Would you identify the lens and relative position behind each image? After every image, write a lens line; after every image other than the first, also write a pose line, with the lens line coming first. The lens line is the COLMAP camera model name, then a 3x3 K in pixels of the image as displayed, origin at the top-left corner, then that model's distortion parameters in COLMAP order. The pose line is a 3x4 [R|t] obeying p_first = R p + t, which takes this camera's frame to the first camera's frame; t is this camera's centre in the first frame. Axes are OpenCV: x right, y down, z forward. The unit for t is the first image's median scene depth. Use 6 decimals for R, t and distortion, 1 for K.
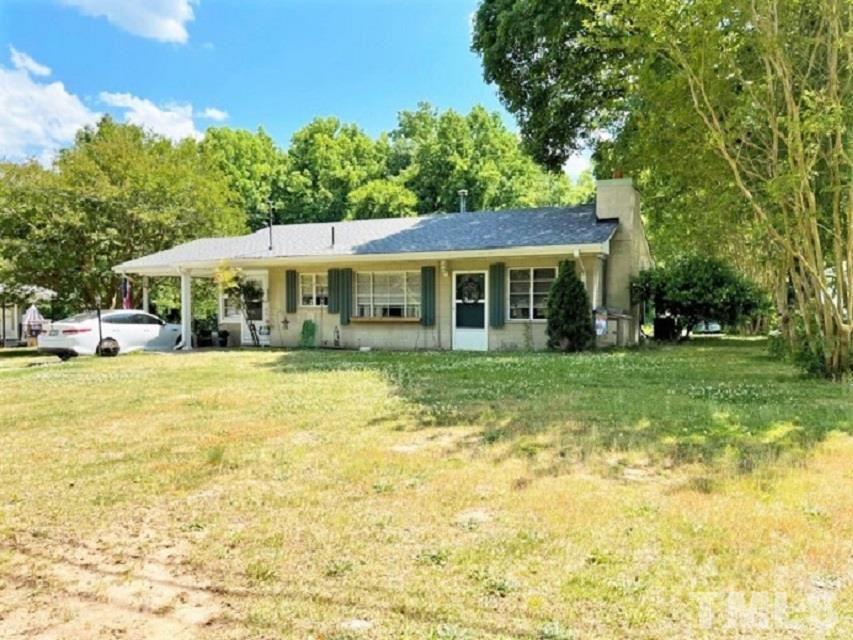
lens RADIAL K [[645.5, 0, 424.8], [0, 645.5, 321.3], [0, 0, 1]] dist [0.034643, -0.024596]
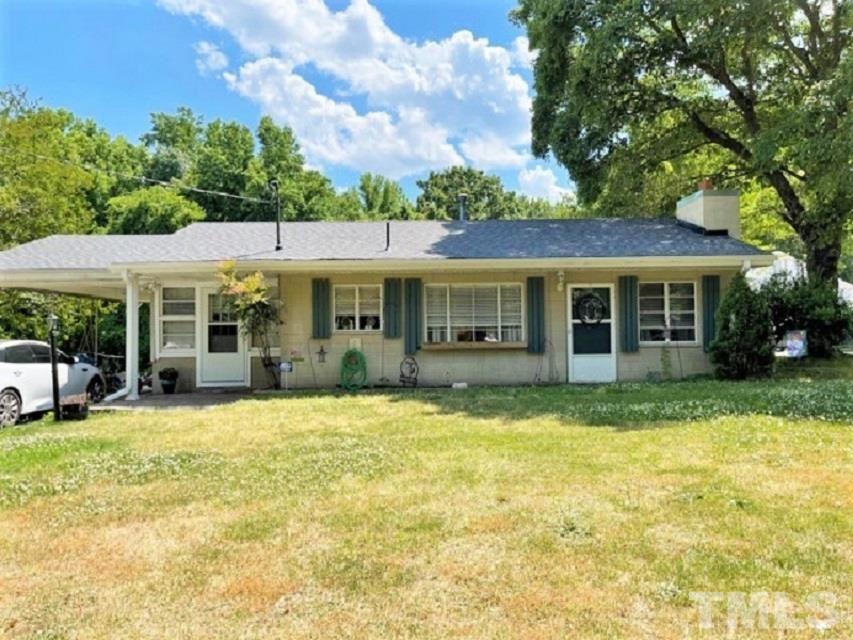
lens RADIAL K [[645.5, 0, 427.6], [0, 645.5, 317.1], [0, 0, 1]] dist [0.034643, -0.024596]
pose [[0.898887, 0.002104, 0.438175, -0.430913], [0.021443, 0.998579, -0.048782, -0.000778], [-0.437655, 0.053245, 0.897565, 0.326603]]
